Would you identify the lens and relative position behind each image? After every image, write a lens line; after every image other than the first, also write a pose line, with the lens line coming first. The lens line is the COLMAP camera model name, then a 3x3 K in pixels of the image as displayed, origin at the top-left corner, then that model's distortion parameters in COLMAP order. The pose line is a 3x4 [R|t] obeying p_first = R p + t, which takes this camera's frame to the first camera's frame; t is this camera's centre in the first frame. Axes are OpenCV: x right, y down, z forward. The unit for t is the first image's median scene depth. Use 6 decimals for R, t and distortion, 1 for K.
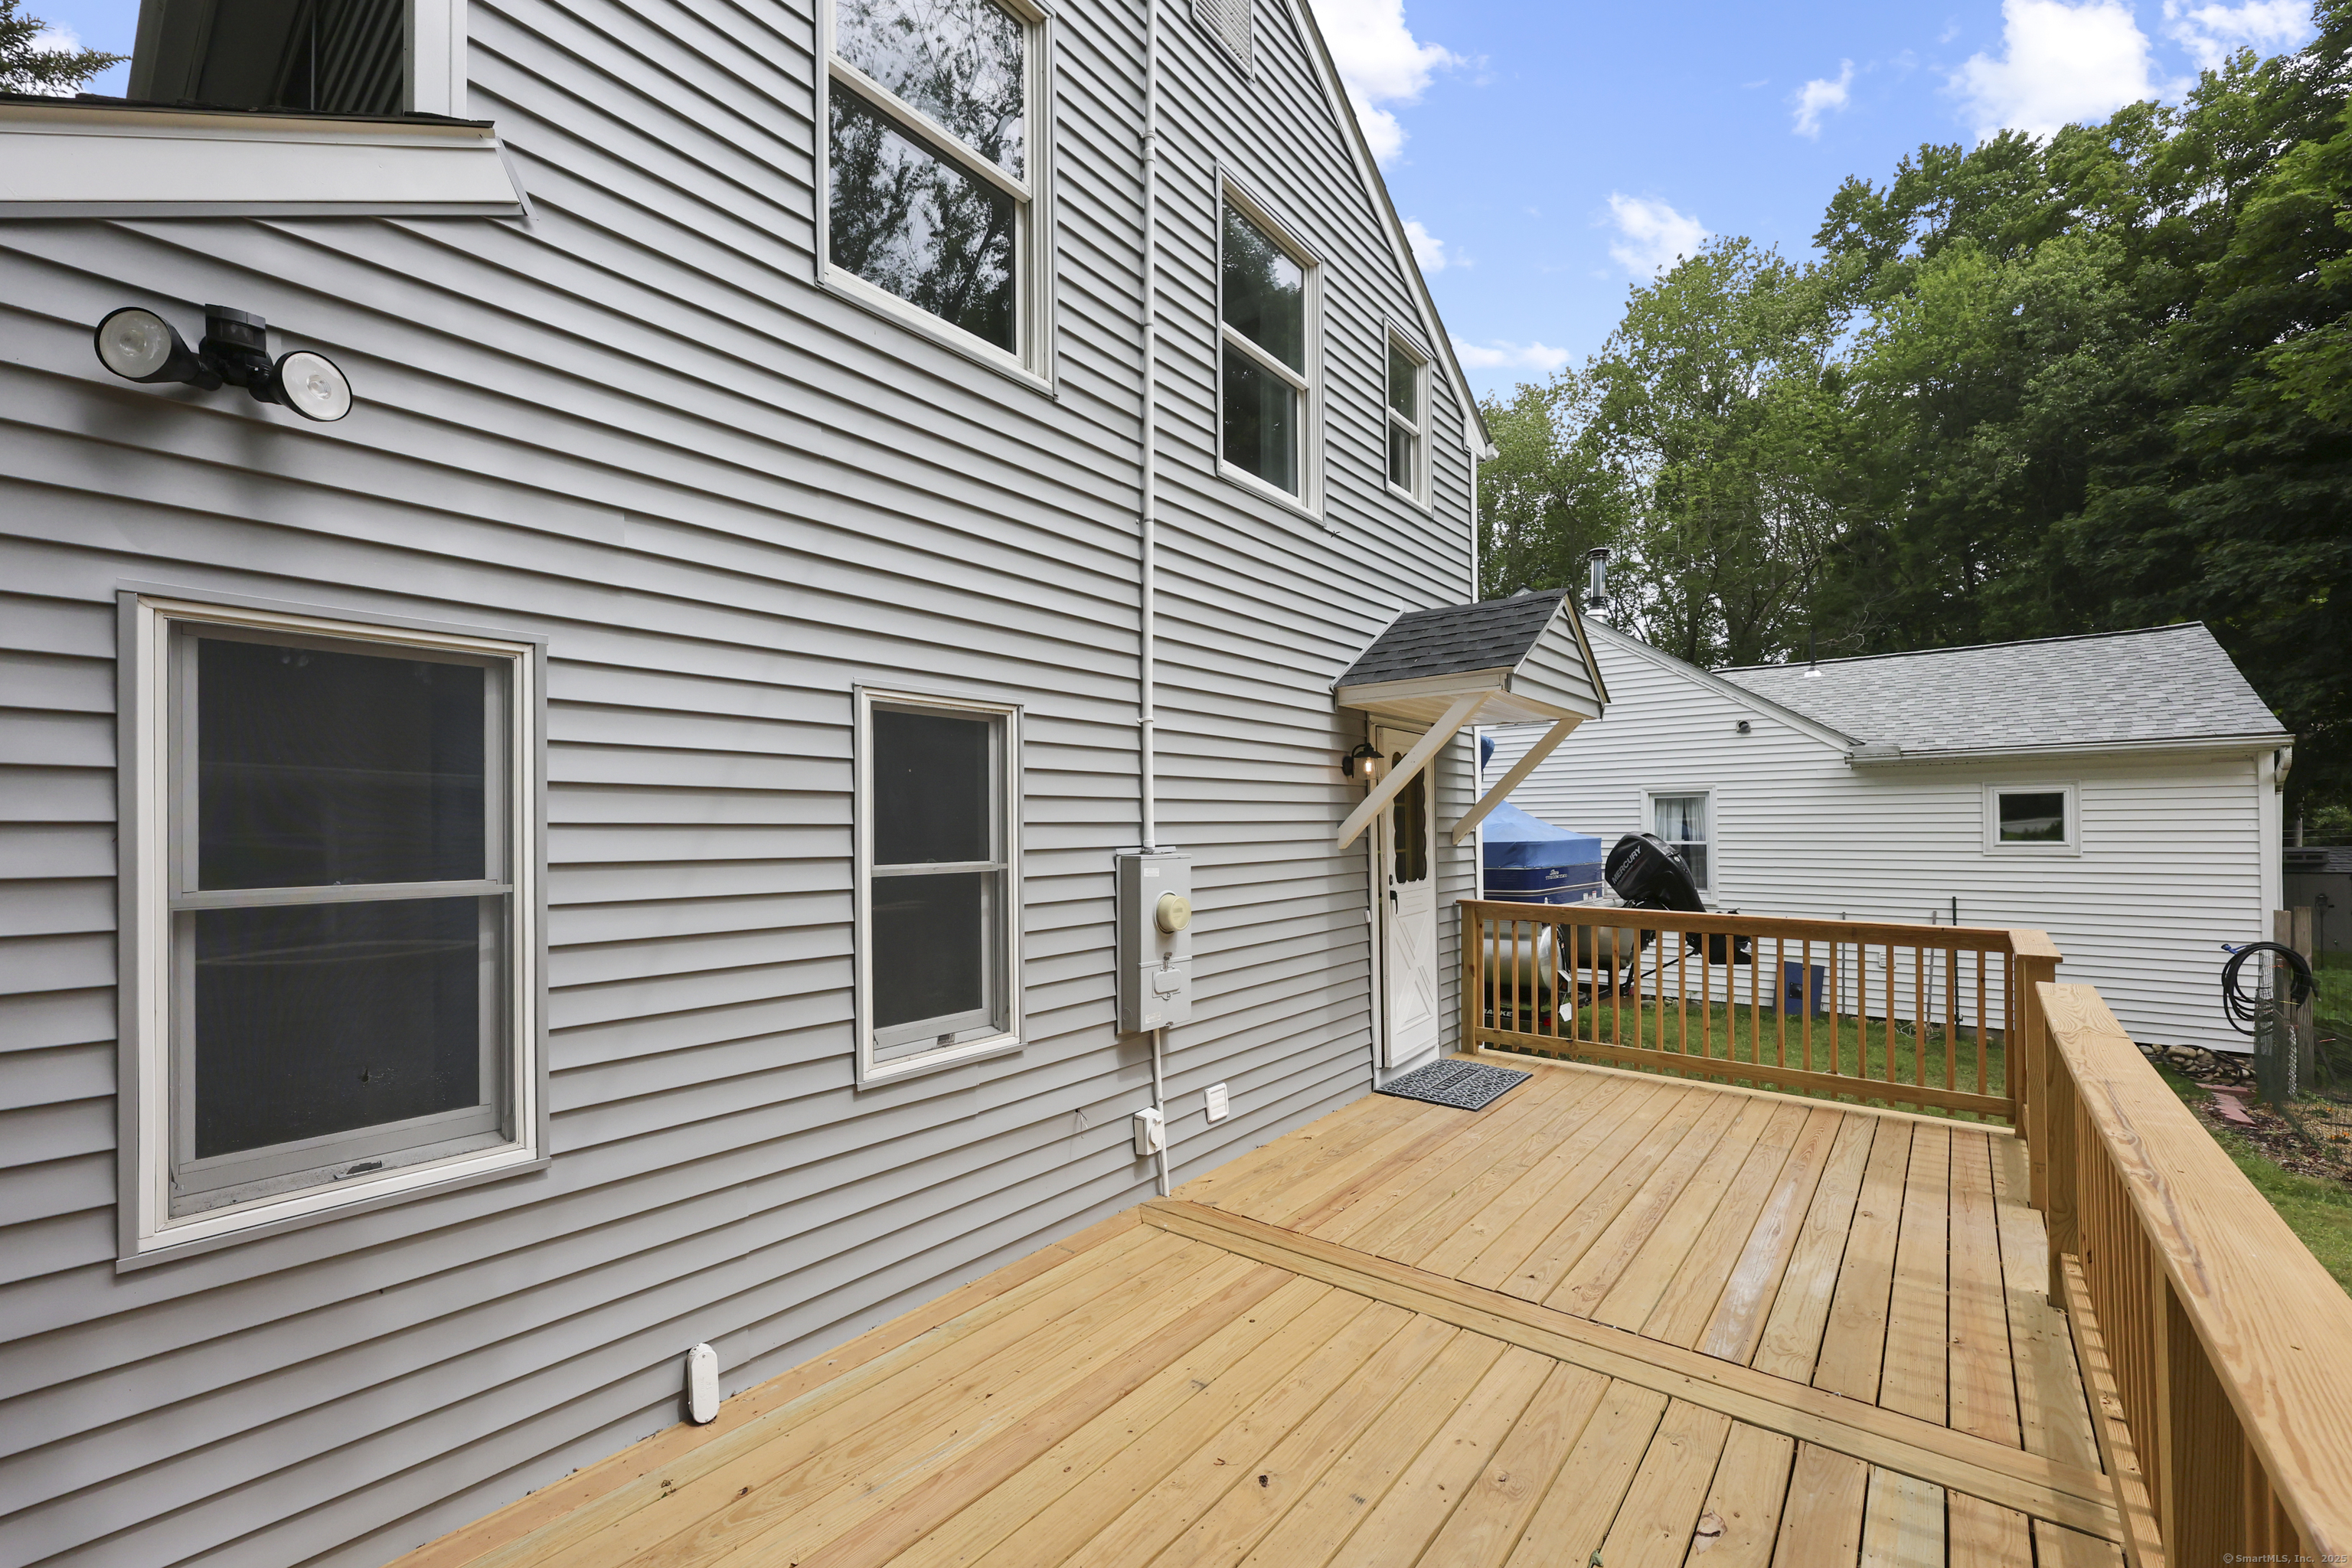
lens RADIAL K [[957.8, 0, 1173.6], [0, 957.8, 817.9], [0, 0, 1]] dist [0.000403, -0.000032]
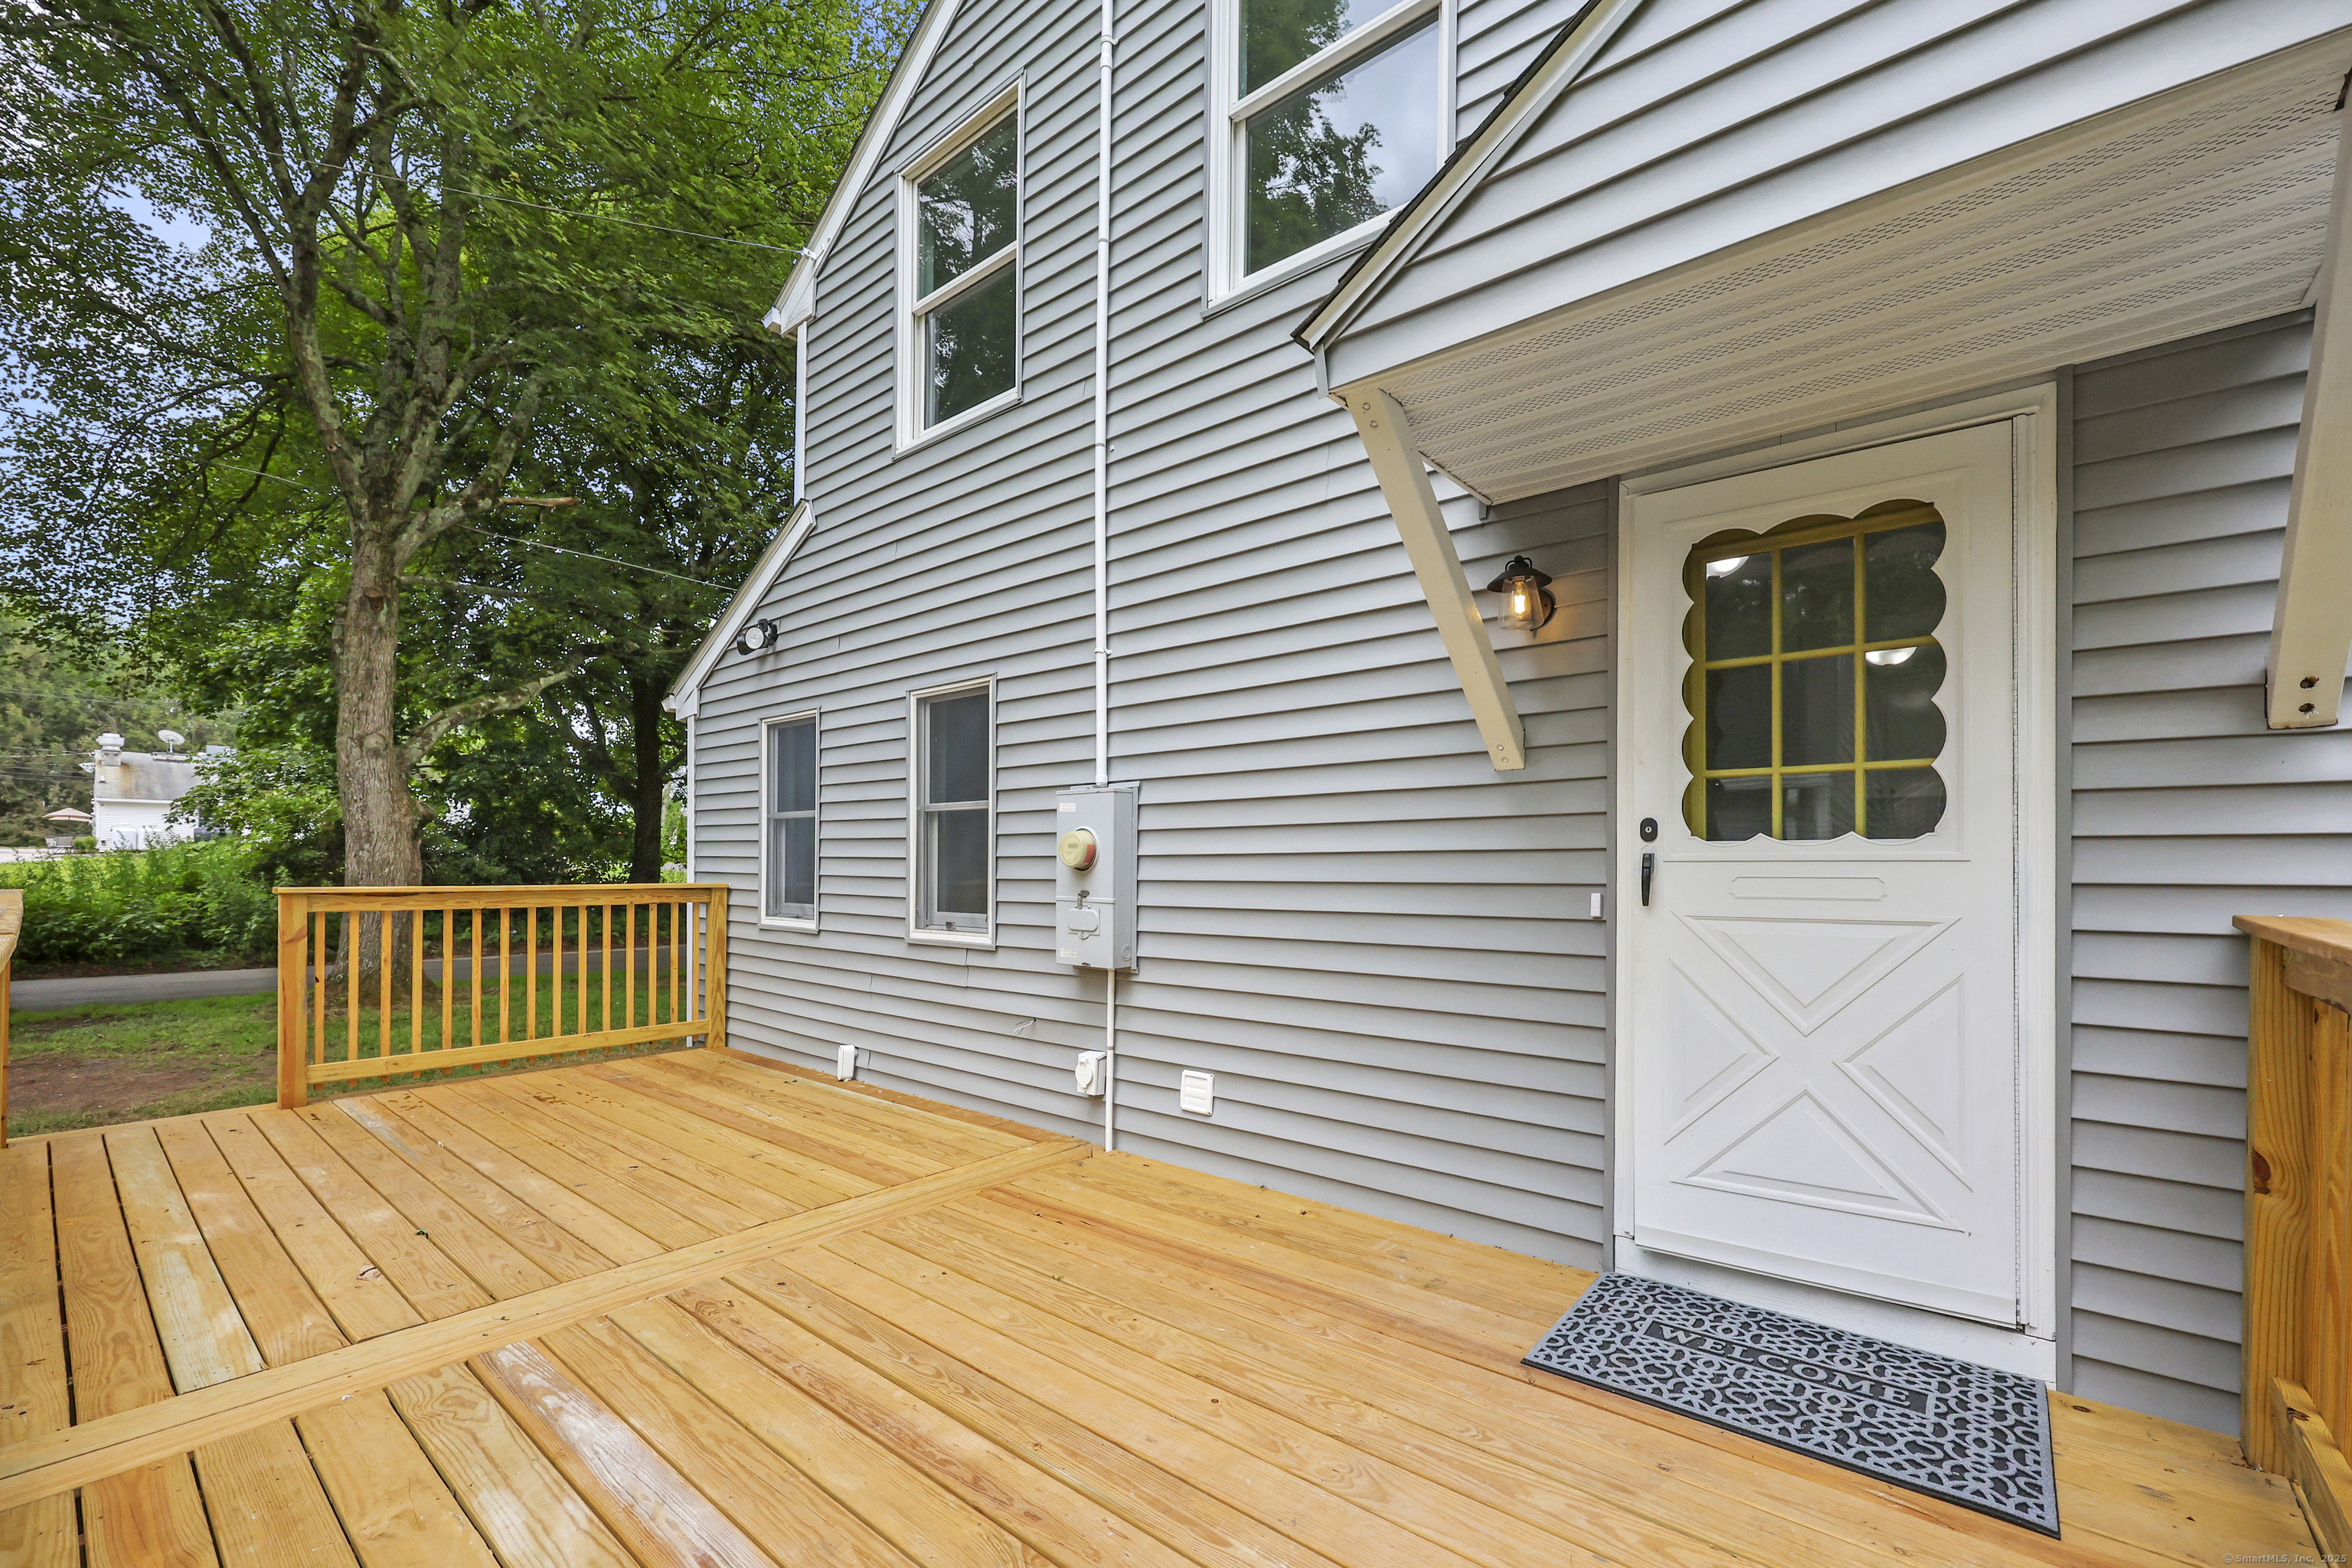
lens RADIAL K [[970.3, 0, 1187.1], [0, 970.3, 850.7], [0, 0, 1]] dist [0.000605, 0.000029]
pose [[-0.012175, -0.001522, -0.999925, 0.702879], [0.009548, 0.999953, -0.001638, 0.074371], [0.999880, -0.009568, -0.012160, 0.807759]]
